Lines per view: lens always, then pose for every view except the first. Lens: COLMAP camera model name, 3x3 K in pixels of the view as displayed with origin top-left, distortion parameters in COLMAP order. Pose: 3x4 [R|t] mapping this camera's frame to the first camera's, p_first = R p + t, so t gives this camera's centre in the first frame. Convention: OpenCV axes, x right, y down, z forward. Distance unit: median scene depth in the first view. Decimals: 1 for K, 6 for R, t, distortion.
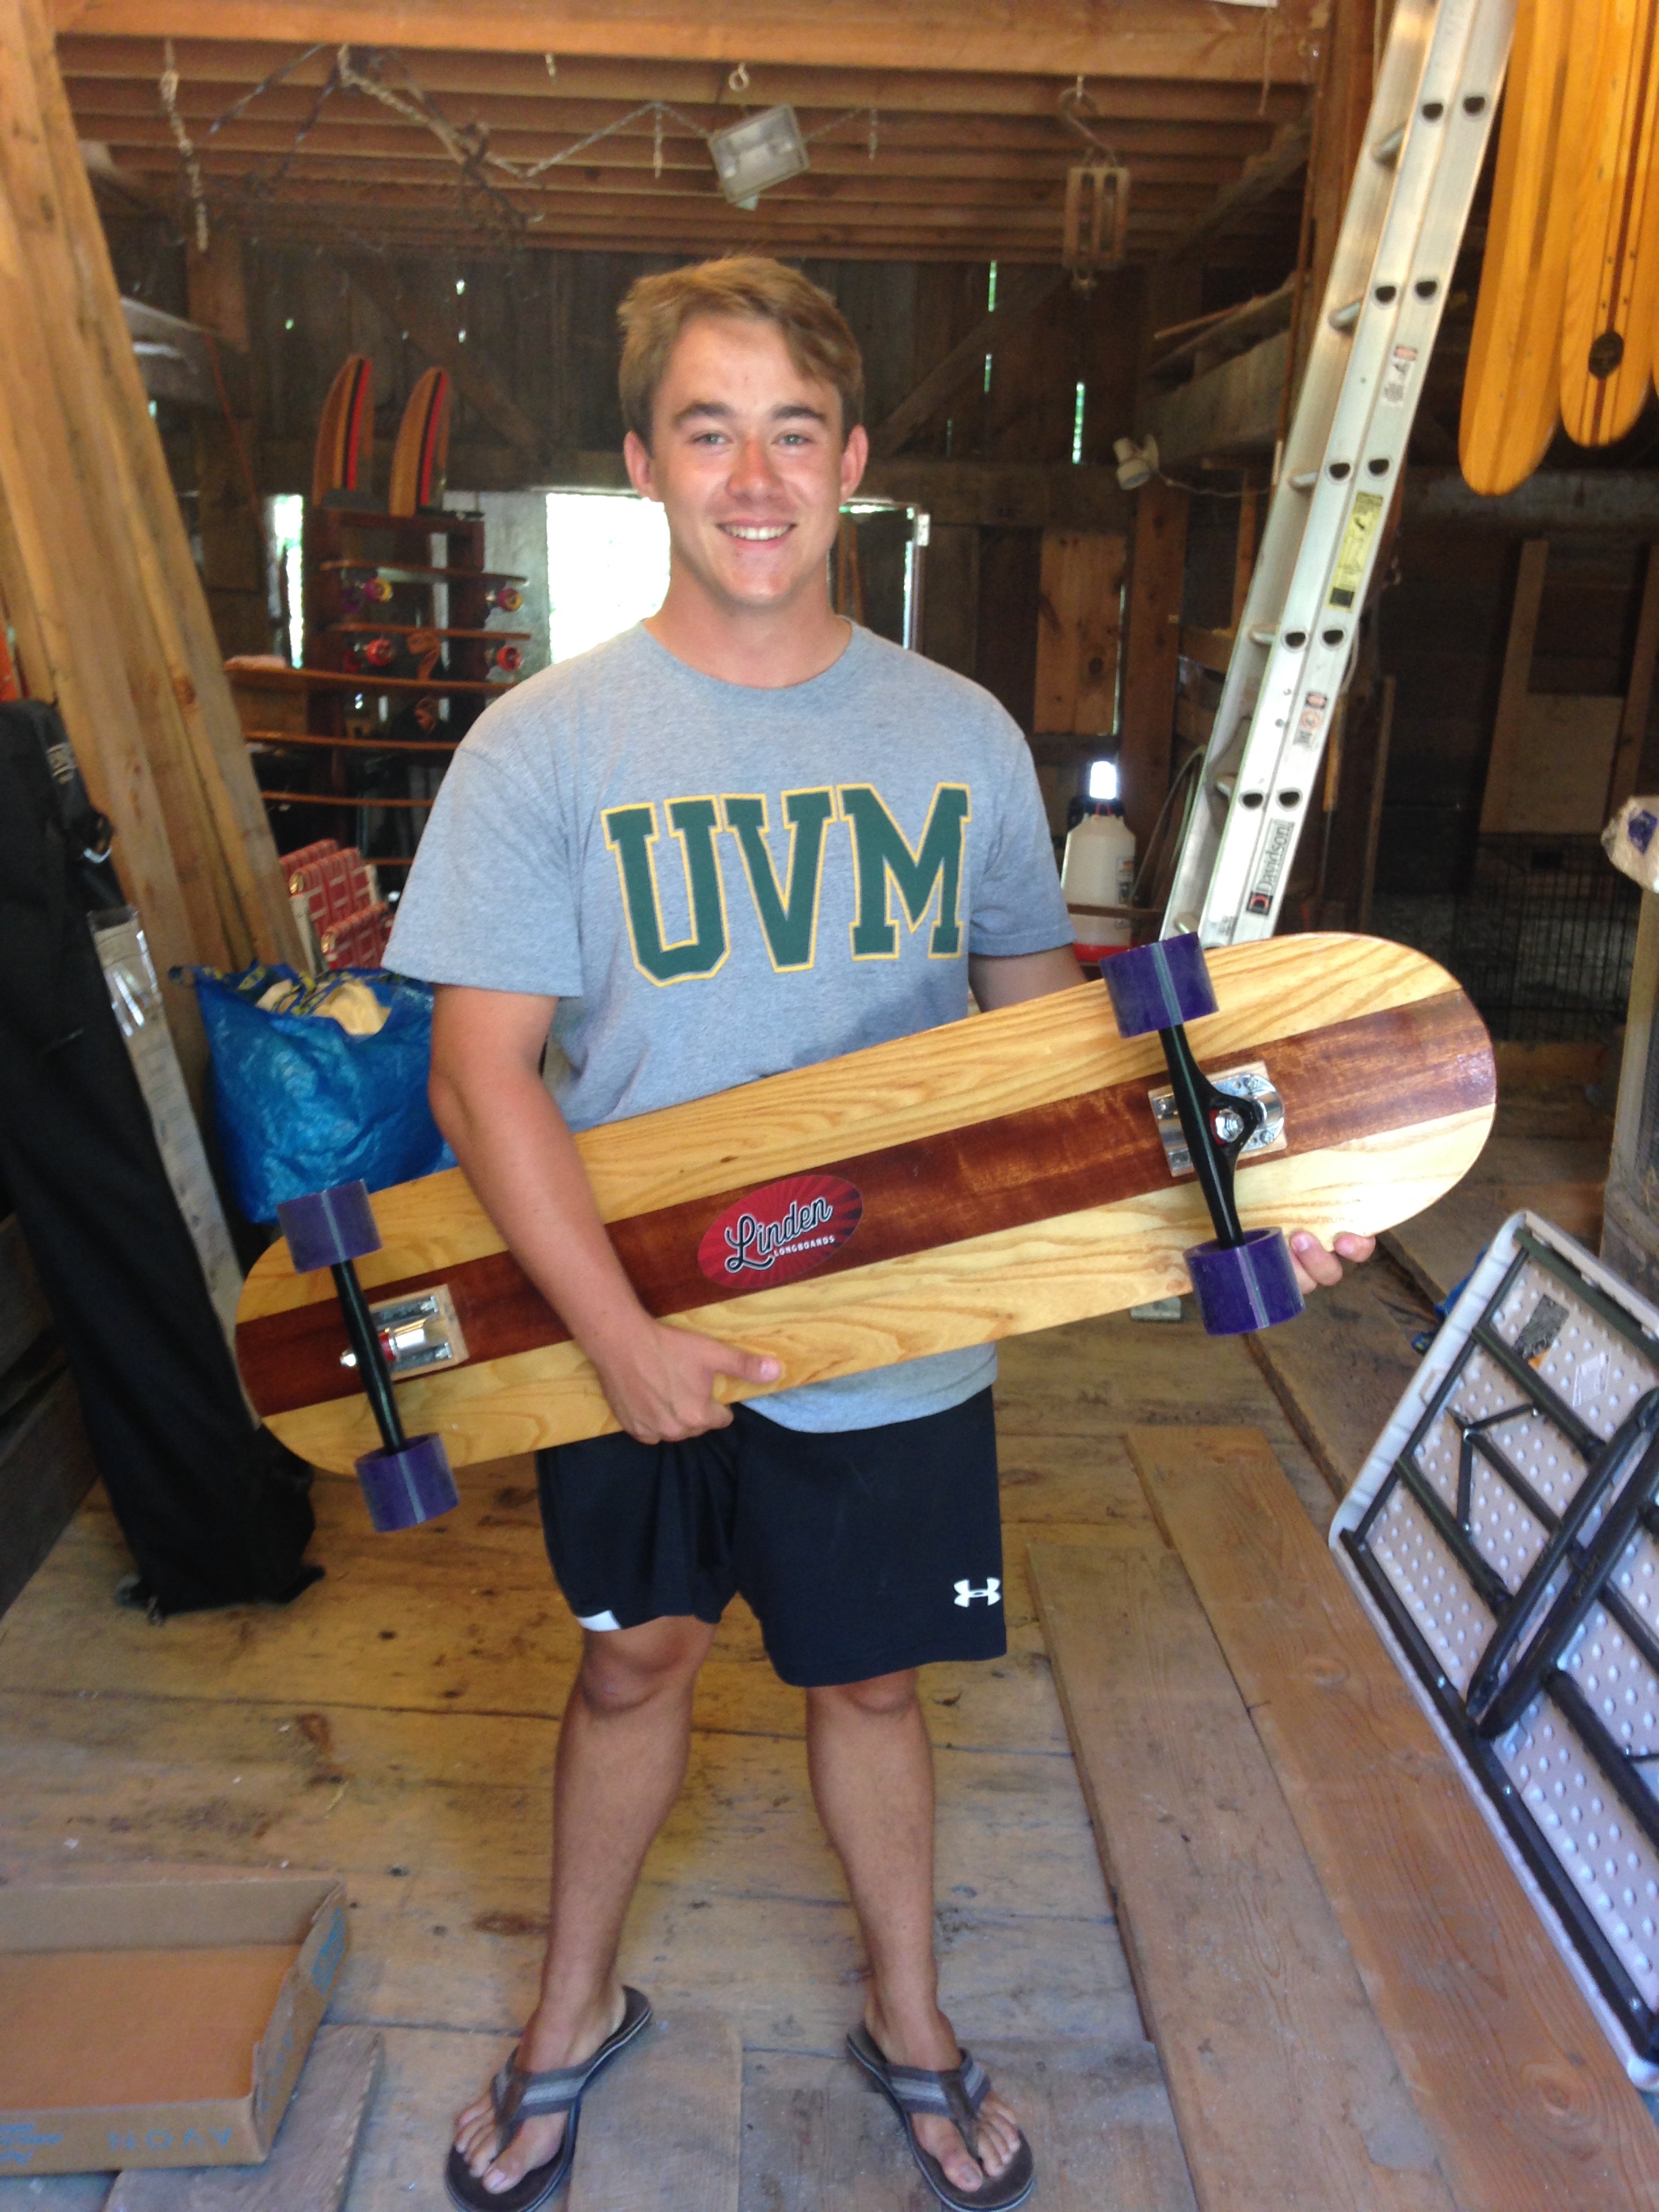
lens RADIAL K [[2088.0, 0, 829.5], [0, 2088.0, 1106.0], [0, 0, 1]] dist [0.142602, -0.198051]
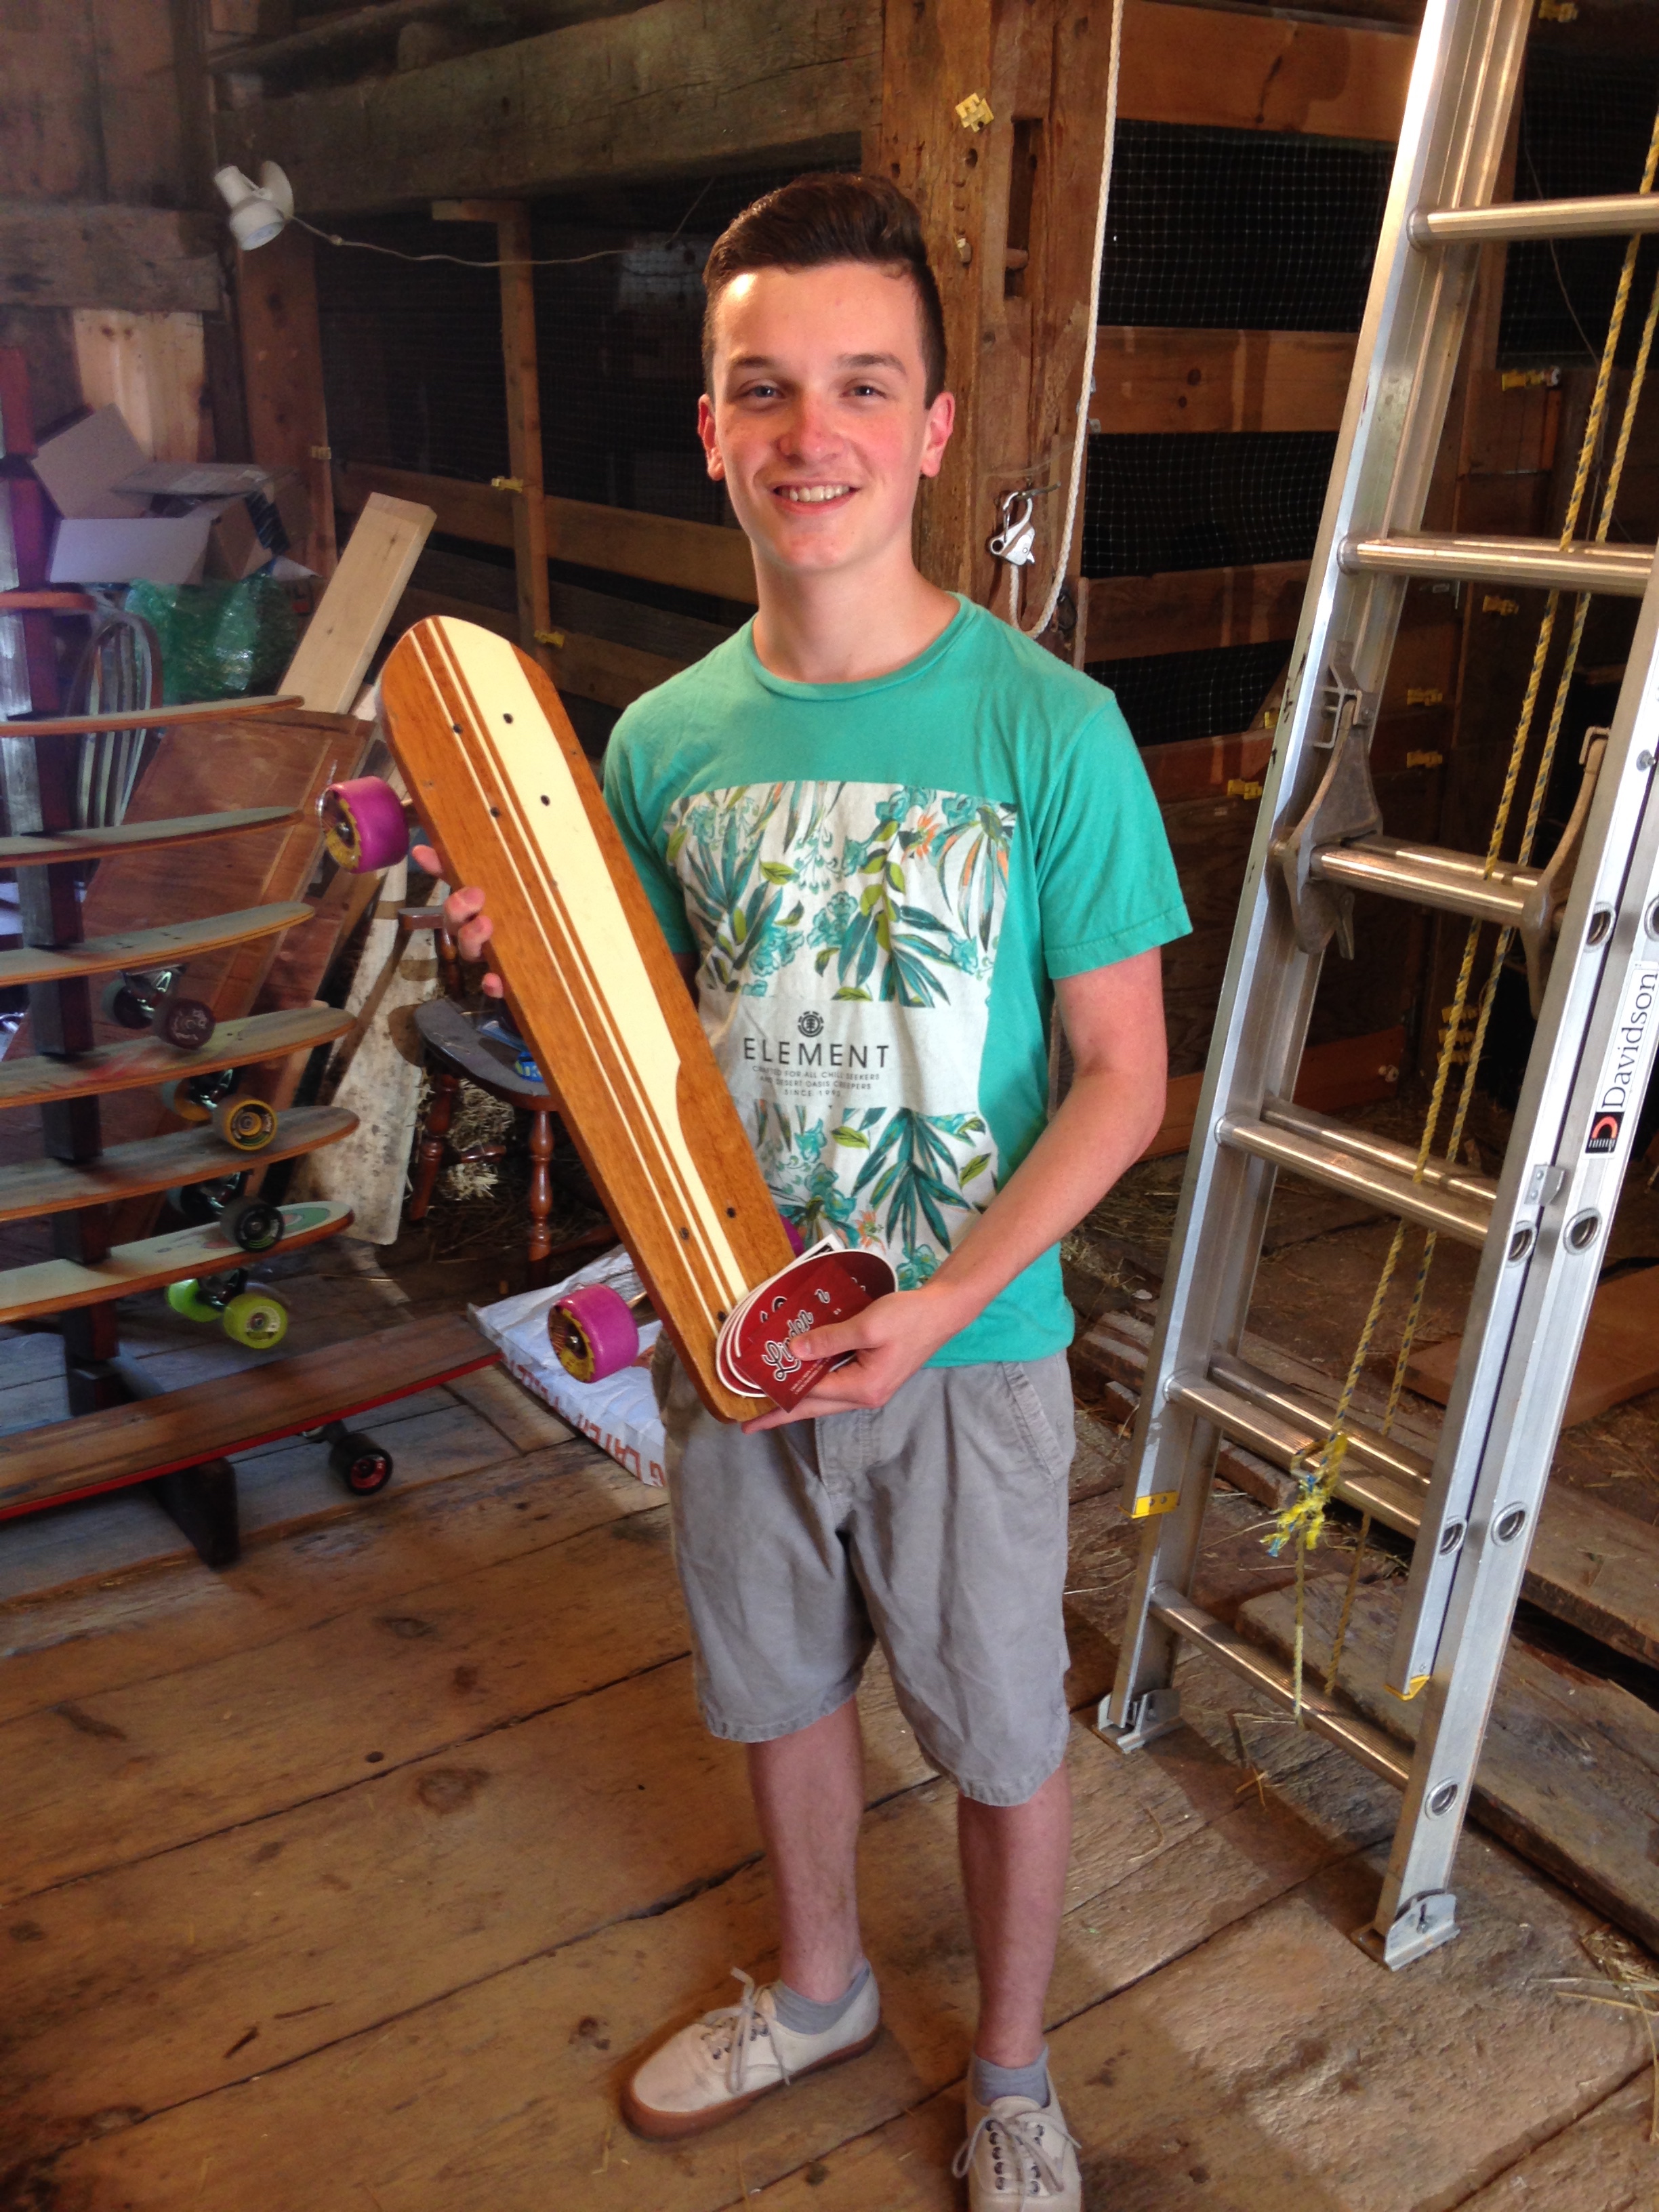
lens RADIAL K [[2088.0, 0, 829.5], [0, 2088.0, 1106.0], [0, 0, 1]] dist [0.142602, -0.198051]
pose [[0.837512, -0.180965, 0.515583, -0.142403], [0.135238, 0.982859, 0.125295, -0.142636], [-0.529419, -0.035210, 0.847629, 0.531963]]
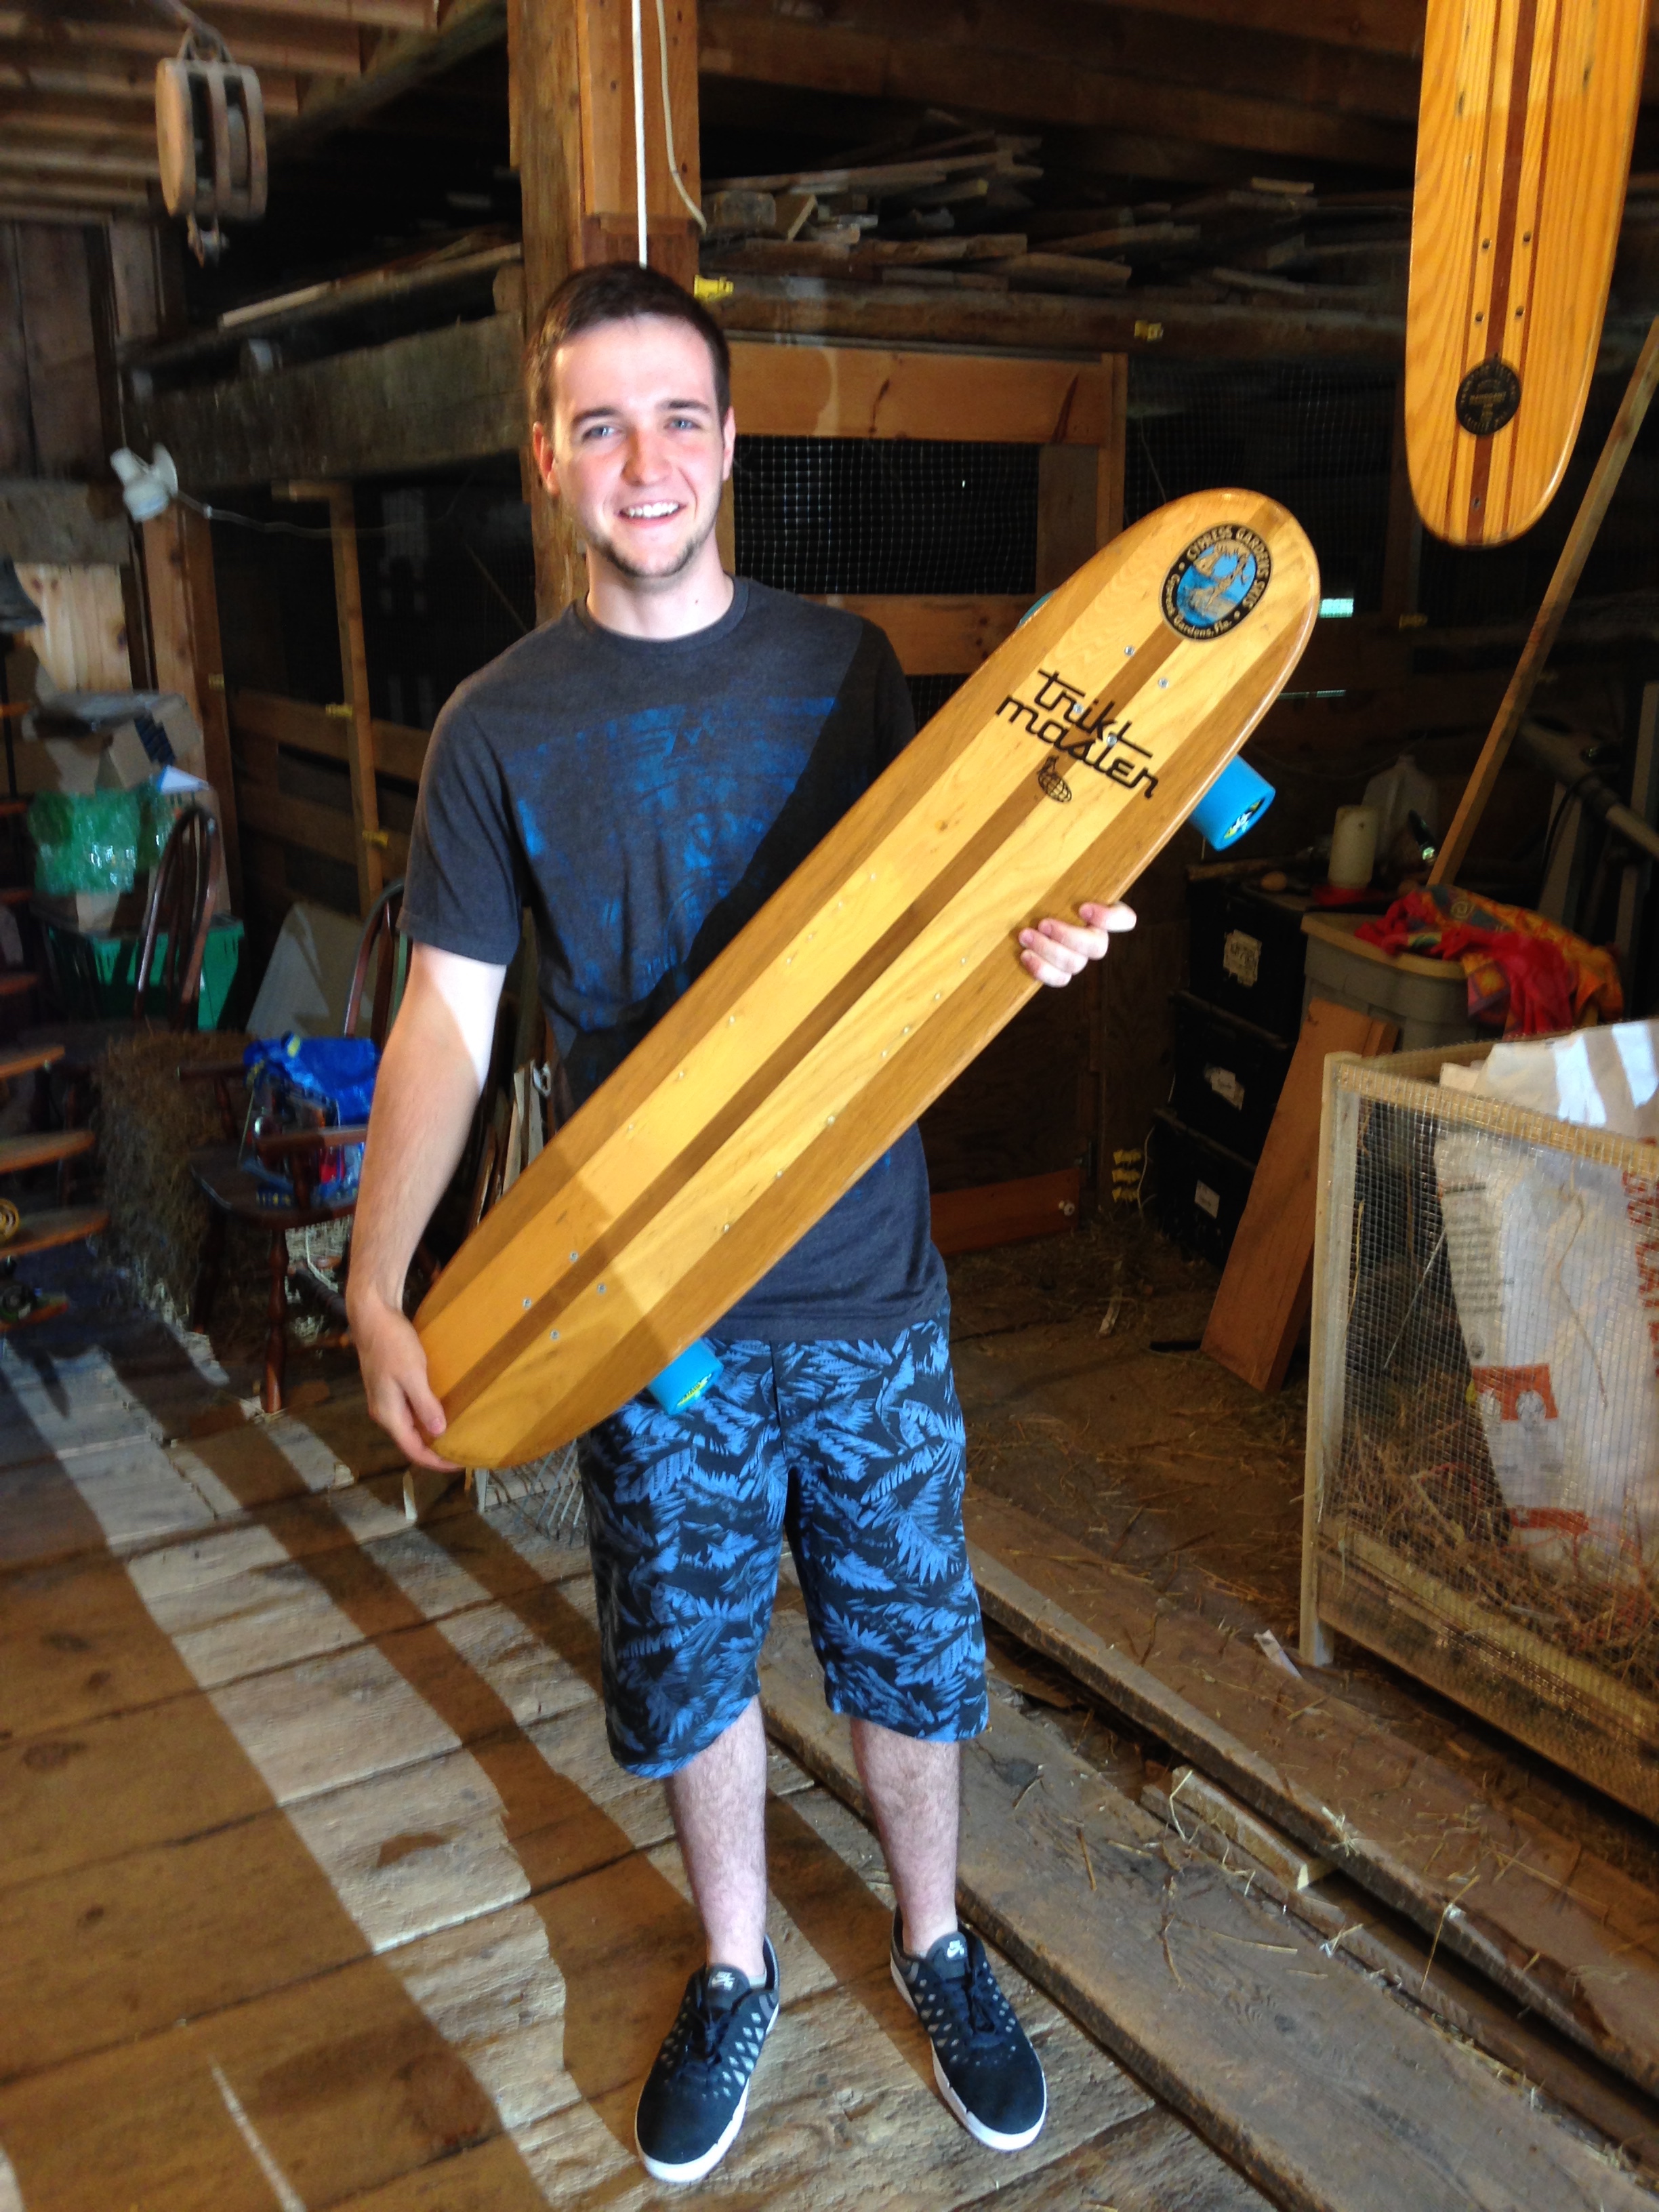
lens RADIAL K [[2088.0, 0, 829.5], [0, 2088.0, 1106.0], [0, 0, 1]] dist [0.142602, -0.198051]
pose [[0.860023, -0.140856, 0.490429, -0.078297], [0.139532, 0.989430, 0.039489, -0.119149], [-0.490807, 0.034470, 0.870586, 0.335545]]
